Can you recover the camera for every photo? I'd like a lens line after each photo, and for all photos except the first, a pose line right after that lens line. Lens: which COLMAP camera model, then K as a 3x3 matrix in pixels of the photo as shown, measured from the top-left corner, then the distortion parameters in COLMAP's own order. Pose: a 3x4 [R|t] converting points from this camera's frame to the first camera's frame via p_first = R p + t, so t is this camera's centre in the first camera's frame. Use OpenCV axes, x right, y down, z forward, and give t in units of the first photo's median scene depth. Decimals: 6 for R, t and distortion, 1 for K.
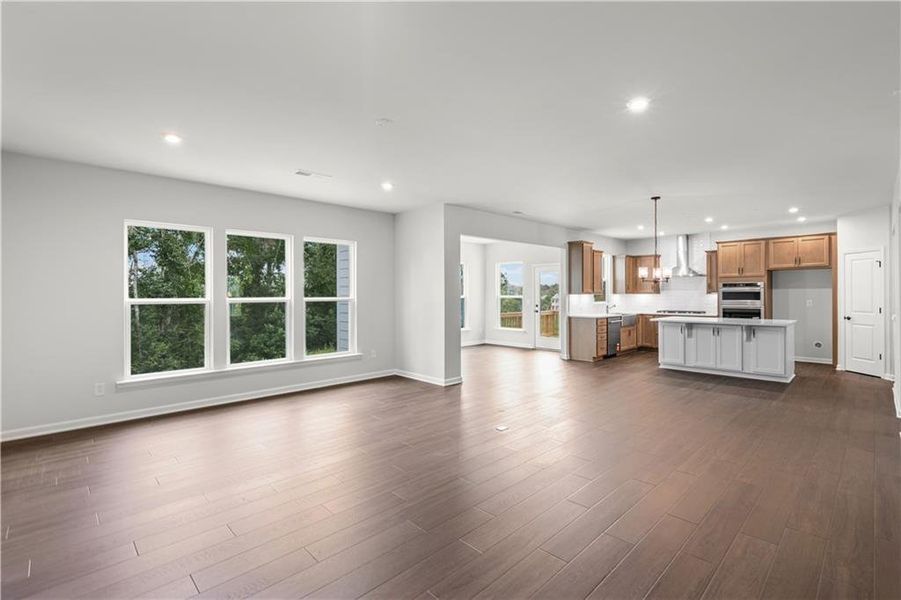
lens RADIAL K [[410.6, 0, 458.4], [0, 410.6, 302.1], [0, 0, 1]] dist [-0.000879, -0.001488]
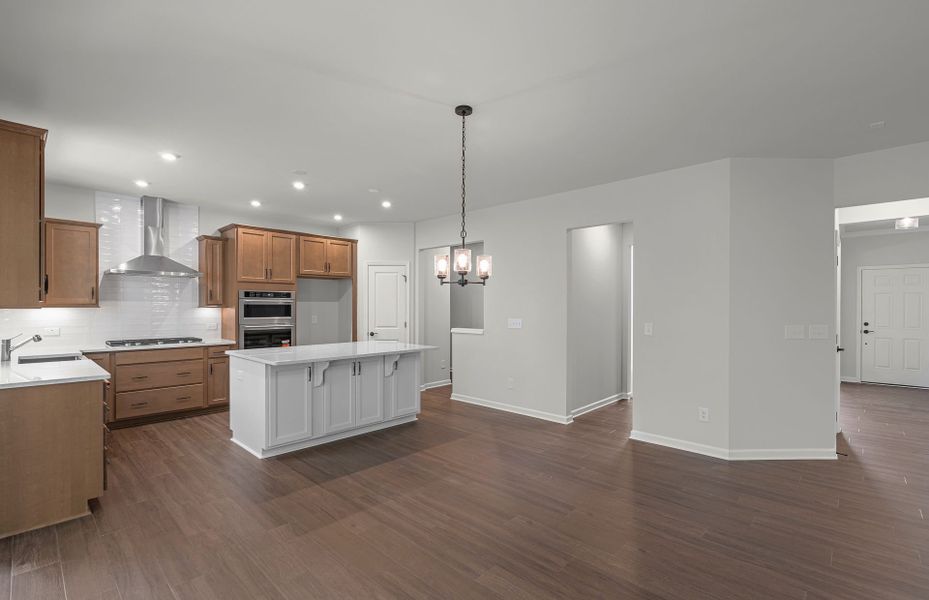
lens RADIAL K [[422.4, 0, 464.7], [0, 422.4, 309.8], [0, 0, 1]] dist [-0.000831, -0.001465]
pose [[-0.039284, -0.001049, 0.999228, -0.015349], [0.017527, 0.999845, 0.001739, -0.012837], [-0.999074, 0.017582, -0.039260, 0.713543]]
